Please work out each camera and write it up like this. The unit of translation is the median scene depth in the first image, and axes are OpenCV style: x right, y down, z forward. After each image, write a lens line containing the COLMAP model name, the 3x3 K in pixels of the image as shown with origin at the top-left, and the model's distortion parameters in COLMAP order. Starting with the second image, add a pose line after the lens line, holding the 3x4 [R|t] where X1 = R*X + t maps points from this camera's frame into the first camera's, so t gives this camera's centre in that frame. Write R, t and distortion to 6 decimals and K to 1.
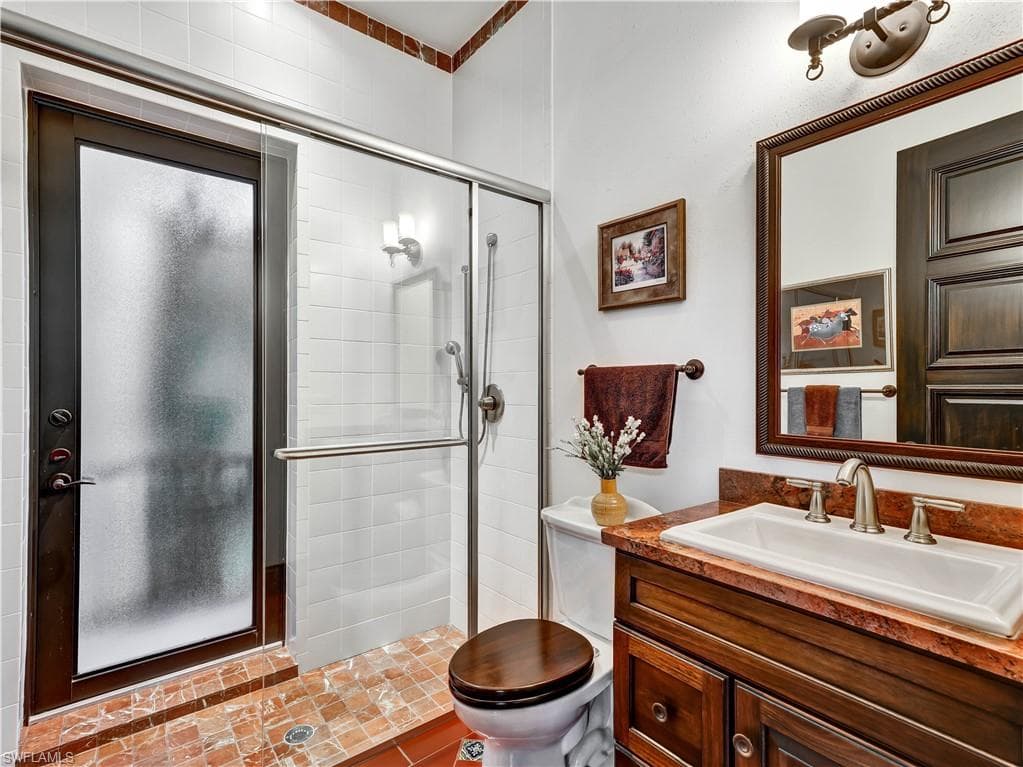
lens RADIAL K [[508.2, 0, 512.2], [0, 508.2, 385.7], [0, 0, 1]] dist [-0.014882, 0.007726]
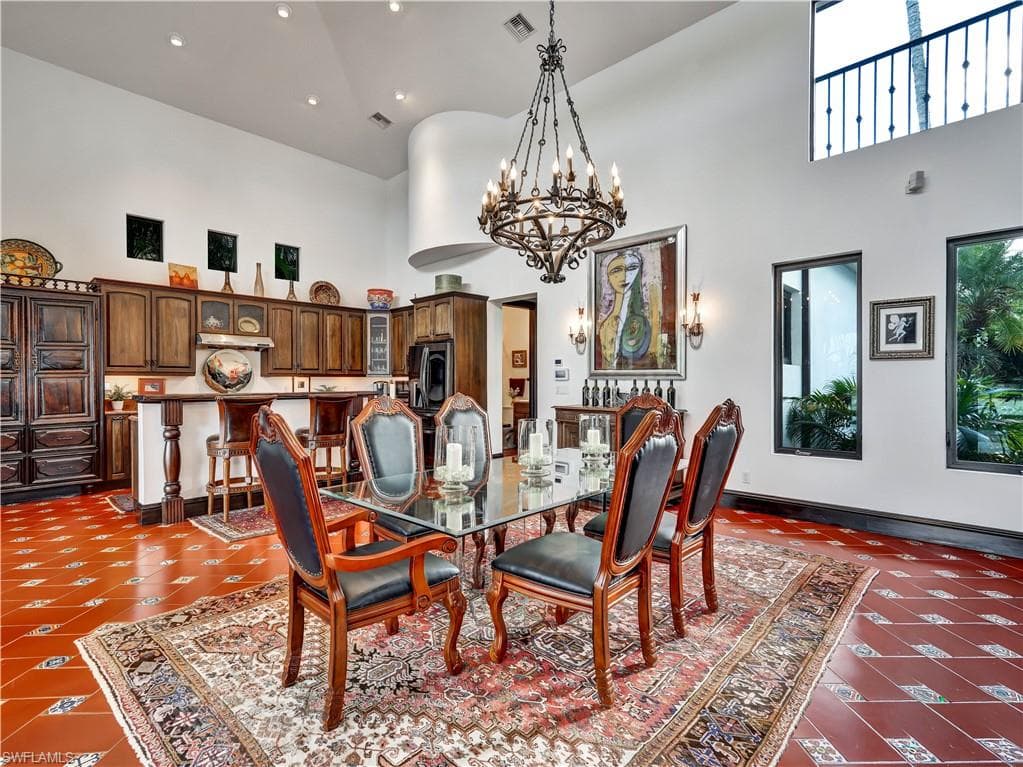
lens RADIAL K [[508.2, 0, 510.7], [0, 508.2, 383.1], [0, 0, 1]] dist [-0.014882, 0.007726]
pose [[0.984401, -0.005135, 0.175866, -0.831140], [0.004385, 0.999980, 0.004657, -0.013718], [-0.175886, -0.003813, 0.984403, -4.517628]]
